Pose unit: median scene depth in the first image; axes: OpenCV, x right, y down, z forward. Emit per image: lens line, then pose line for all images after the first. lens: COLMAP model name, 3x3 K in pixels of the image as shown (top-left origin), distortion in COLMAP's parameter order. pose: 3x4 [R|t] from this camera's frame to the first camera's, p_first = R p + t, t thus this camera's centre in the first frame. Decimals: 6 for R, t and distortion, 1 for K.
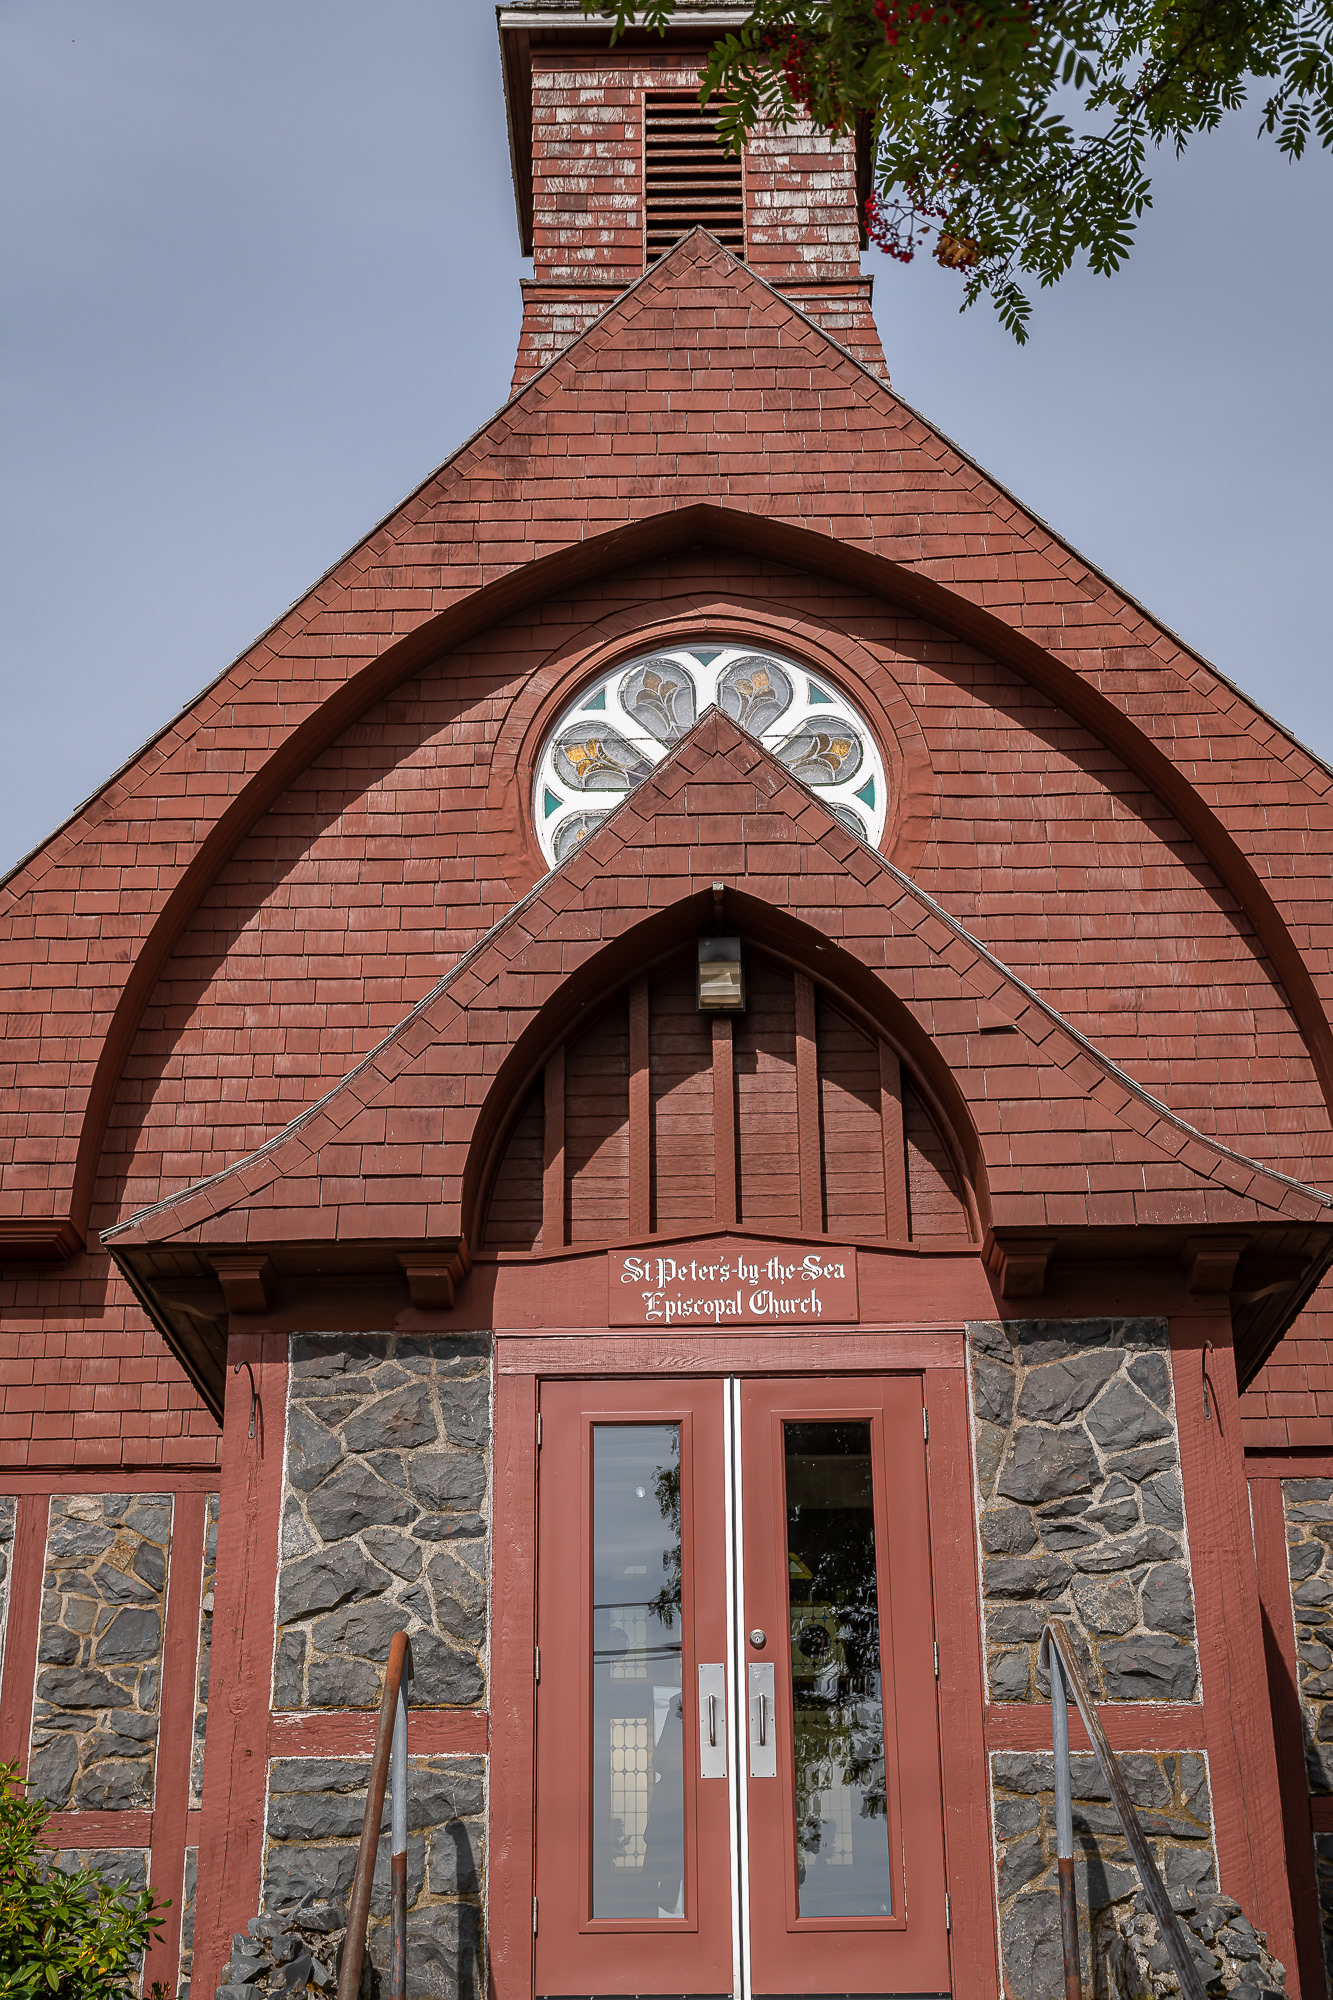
lens RADIAL K [[2826.0, 0, 666.5], [0, 2826.0, 1000.0], [0, 0, 1]] dist [0.009787, 0.059055]
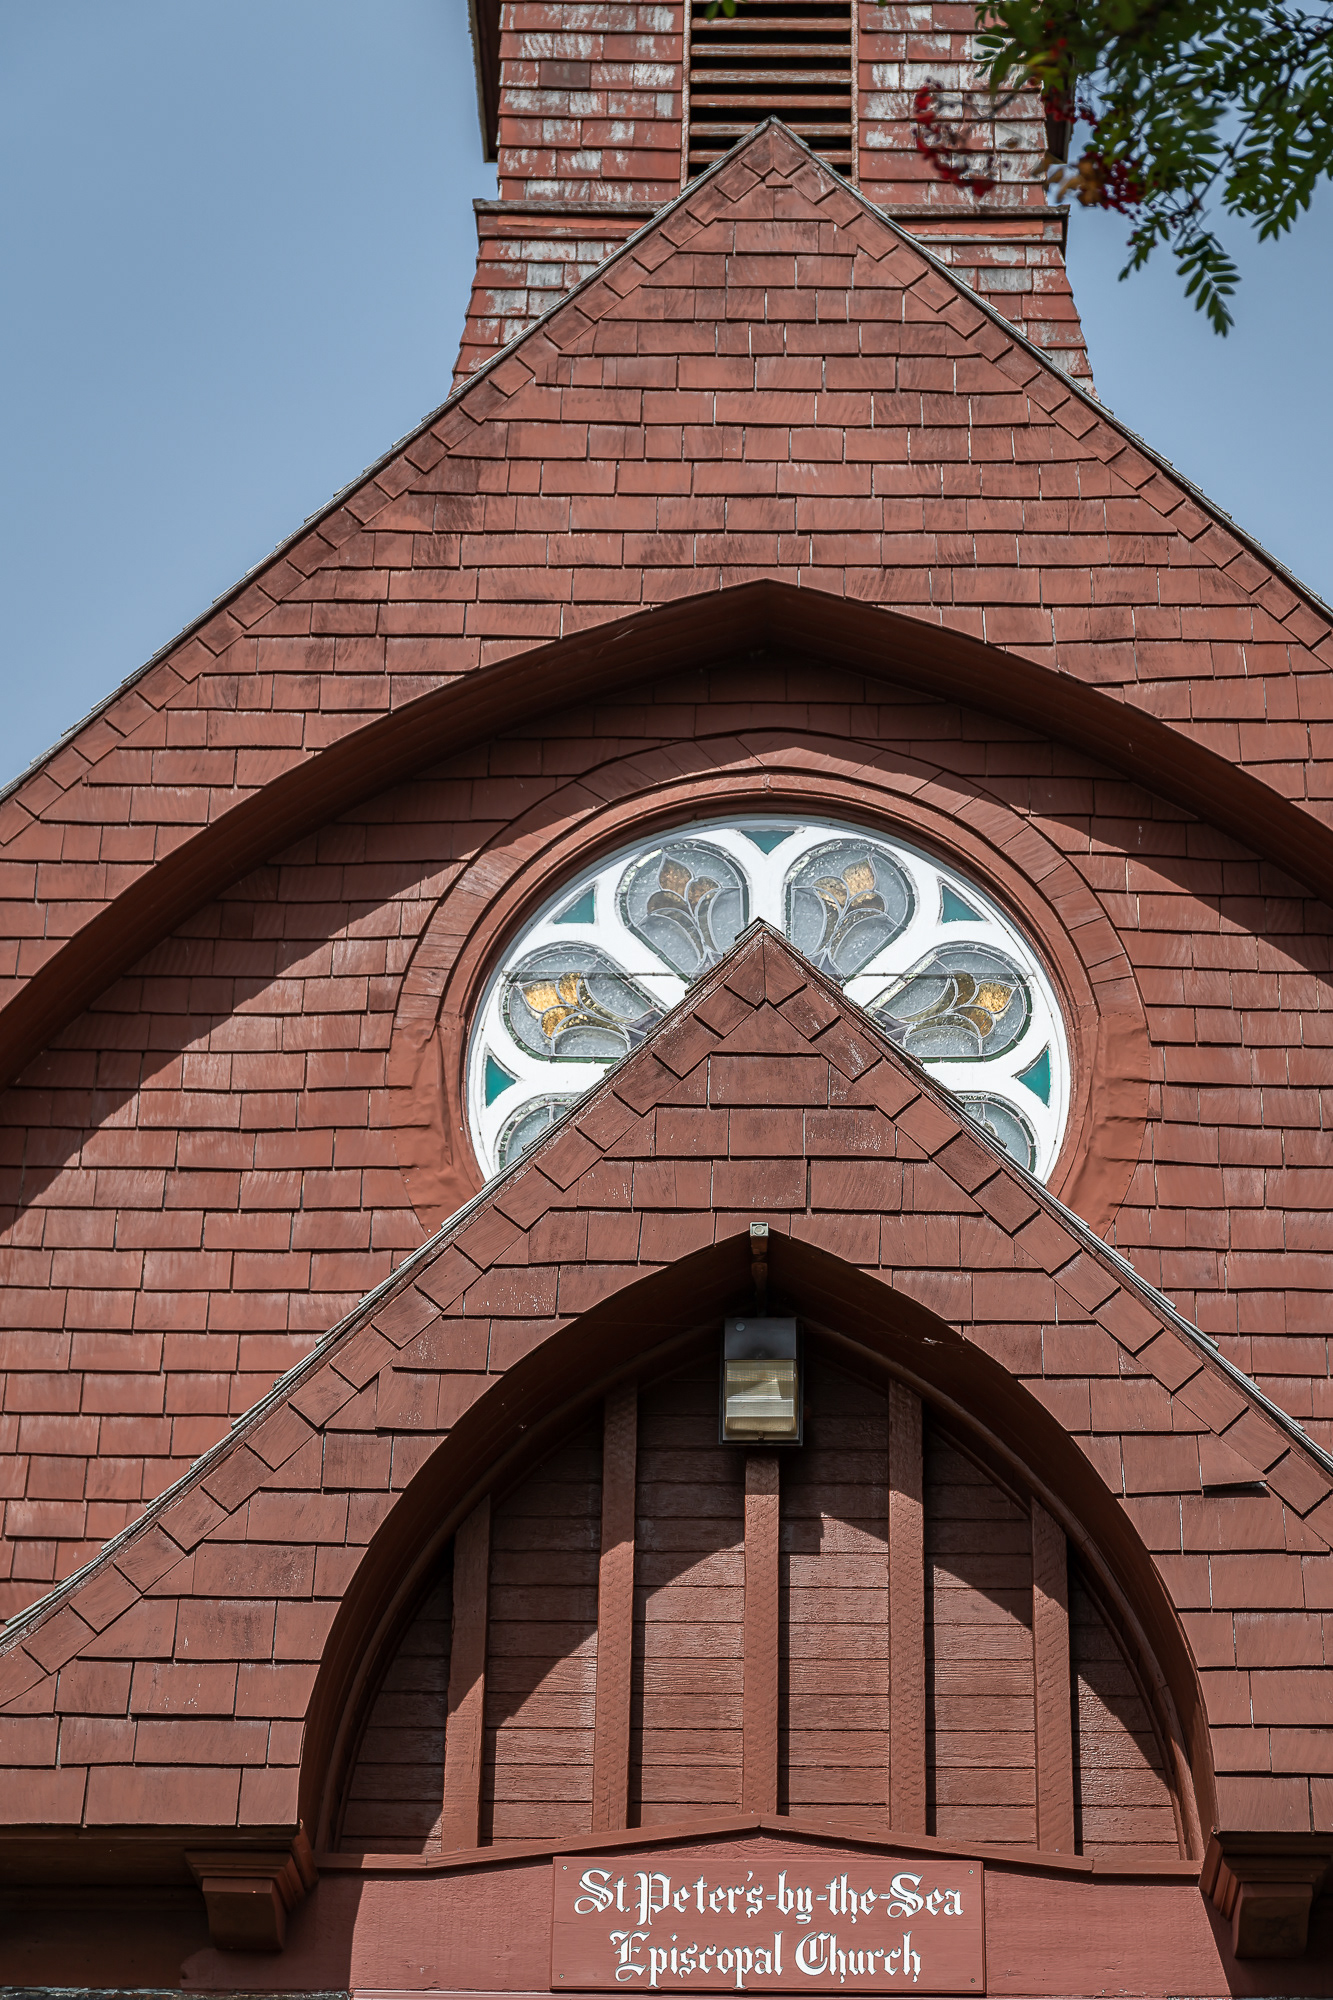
lens RADIAL K [[4864.1, 0, 666.5], [0, 4864.1, 1000.0], [0, 0, 1]] dist [-0.000642, 0.536593]
pose [[0.999604, 0.022987, -0.016202, 0.010601], [-0.024298, 0.995999, -0.085998, -0.000511], [0.014160, 0.086358, 0.996164, -0.003883]]
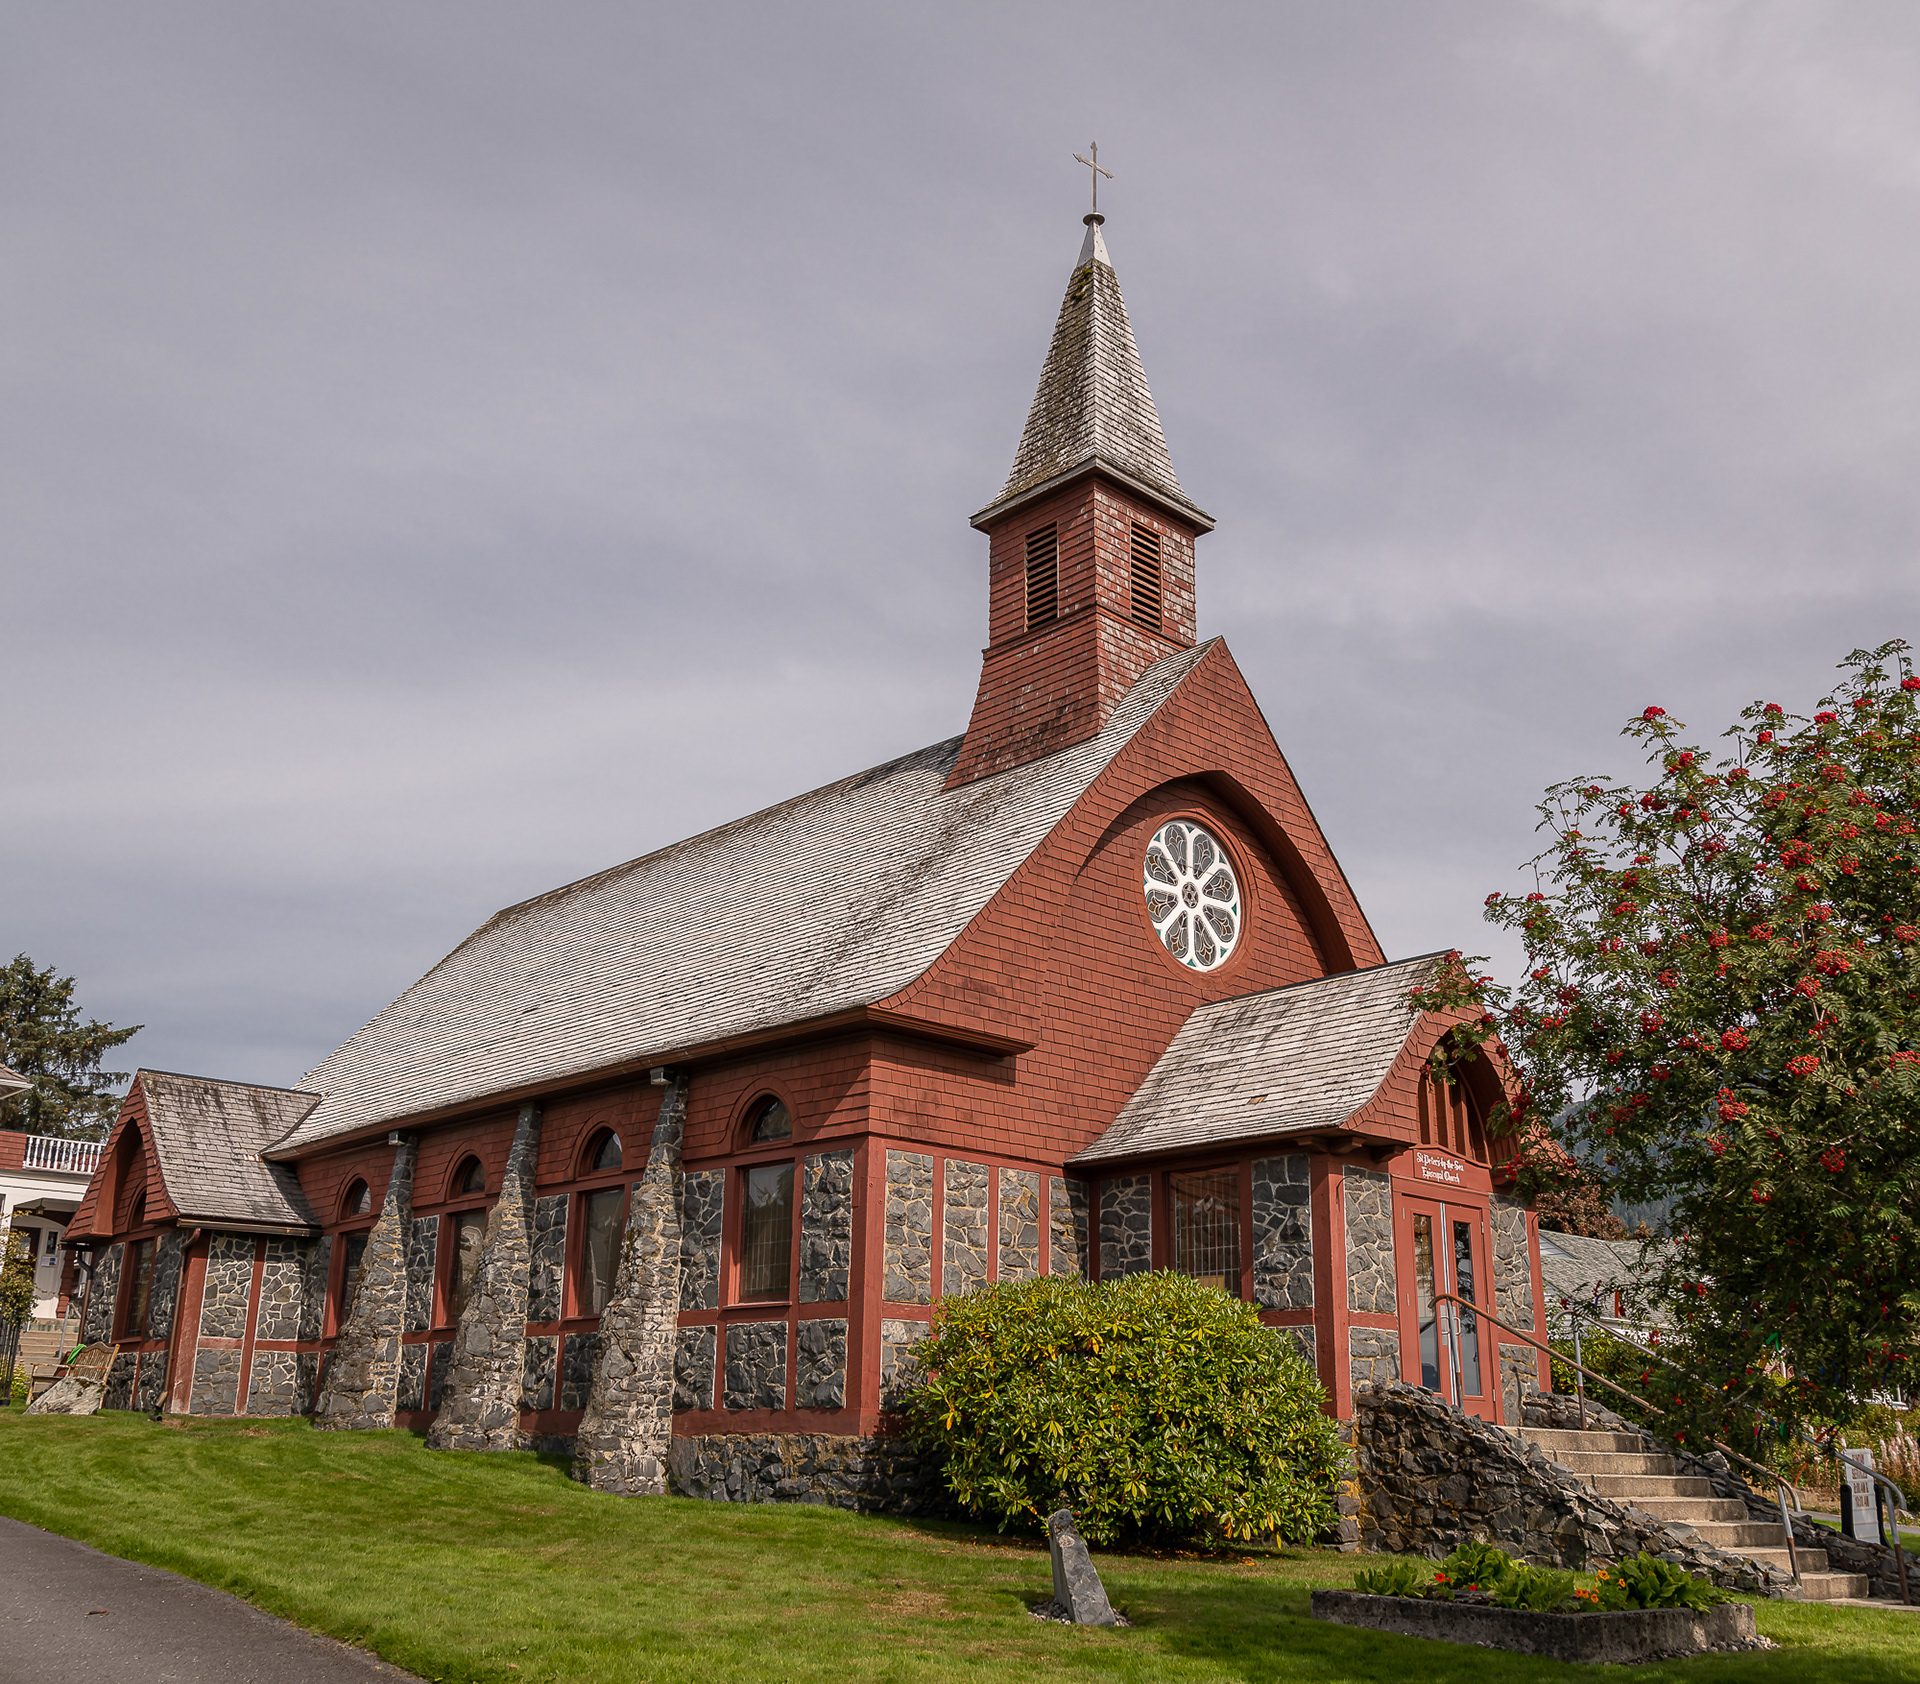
lens RADIAL K [[1858.1, 0, 961.2], [0, 1858.1, 928.5], [0, 0, 1]] dist [0.009469, 0.003809]
pose [[0.717946, 0.213670, 0.662495, -1.140643], [-0.285563, 0.958360, 0.000372, 0.006803], [-0.634829, -0.189451, 0.749067, -0.014255]]
